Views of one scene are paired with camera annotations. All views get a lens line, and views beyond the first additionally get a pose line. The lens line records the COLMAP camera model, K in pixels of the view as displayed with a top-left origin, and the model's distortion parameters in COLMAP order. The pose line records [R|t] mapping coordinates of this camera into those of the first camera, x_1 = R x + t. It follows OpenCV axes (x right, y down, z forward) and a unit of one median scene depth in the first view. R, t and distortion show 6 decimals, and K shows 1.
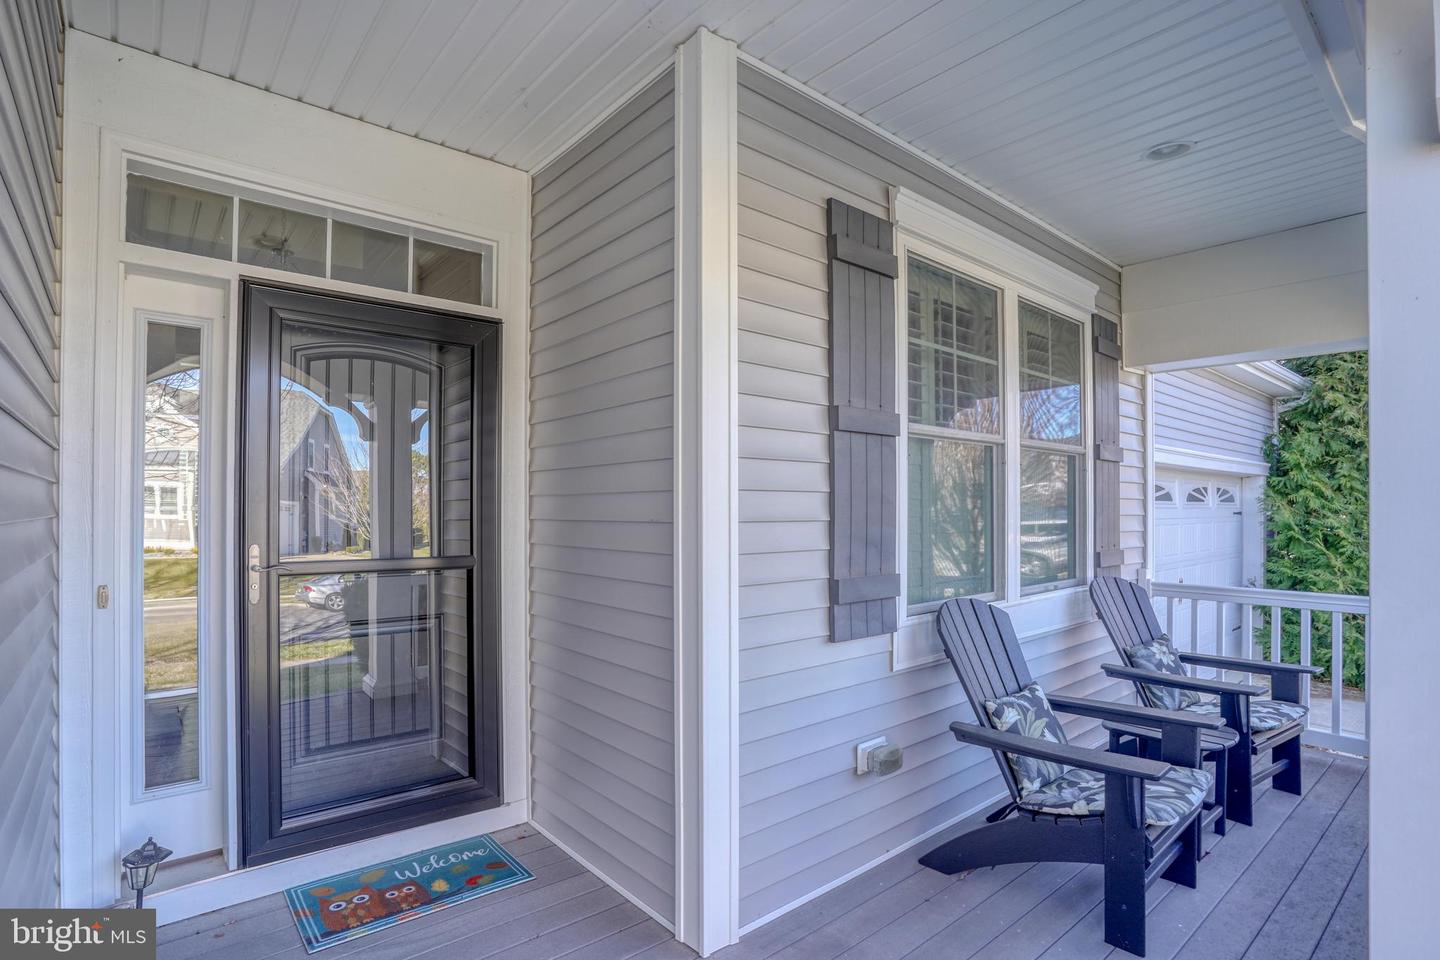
lens RADIAL K [[706.0, 0, 723.9], [0, 706.0, 516.2], [0, 0, 1]] dist [-0.050938, 0.026765]
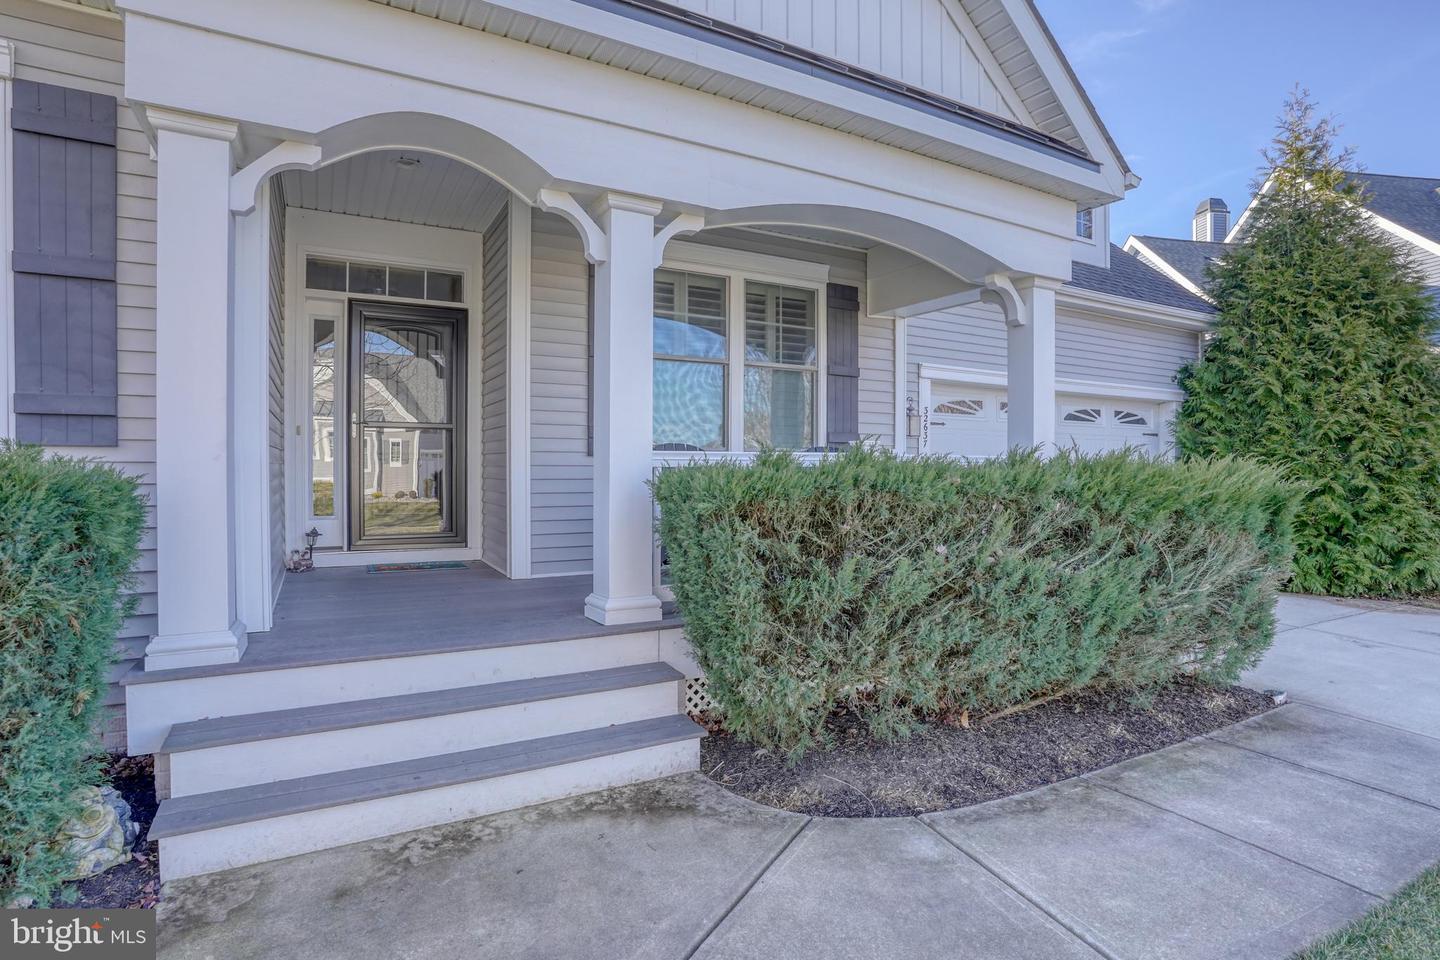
lens RADIAL K [[716.8, 0, 720.0], [0, 716.8, 480.0], [0, 0, 1]] dist [-0.067574, 0.027781]
pose [[0.979377, 0.006572, -0.201934, 0.831544], [-0.004987, 0.999953, 0.008355, 0.199010], [0.201979, -0.007176, 0.979363, -0.886881]]
